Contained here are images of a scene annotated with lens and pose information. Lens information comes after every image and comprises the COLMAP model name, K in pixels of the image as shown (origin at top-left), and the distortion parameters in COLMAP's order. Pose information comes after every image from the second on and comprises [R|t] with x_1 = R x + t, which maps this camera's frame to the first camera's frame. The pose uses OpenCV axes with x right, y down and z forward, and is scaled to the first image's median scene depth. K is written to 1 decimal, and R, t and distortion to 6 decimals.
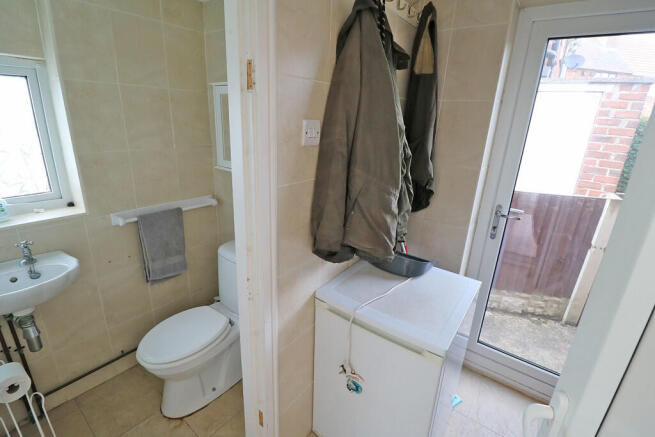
lens RADIAL K [[302.3, 0, 326.9], [0, 302.3, 215.0], [0, 0, 1]] dist [-0.001113, -0.011922]
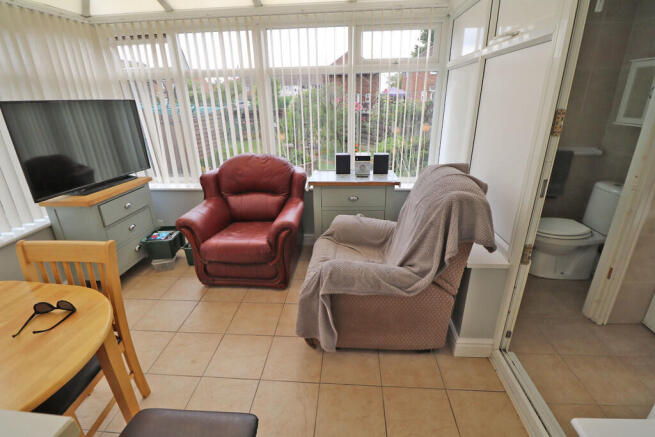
lens RADIAL K [[302.3, 0, 326.9], [0, 302.3, 215.0], [0, 0, 1]] dist [-0.001113, -0.011922]
pose [[0.538978, 0.248567, -0.804809, 0.094991], [-0.211897, 0.964751, 0.156059, 0.251318], [0.815231, 0.086424, 0.572650, -0.645092]]
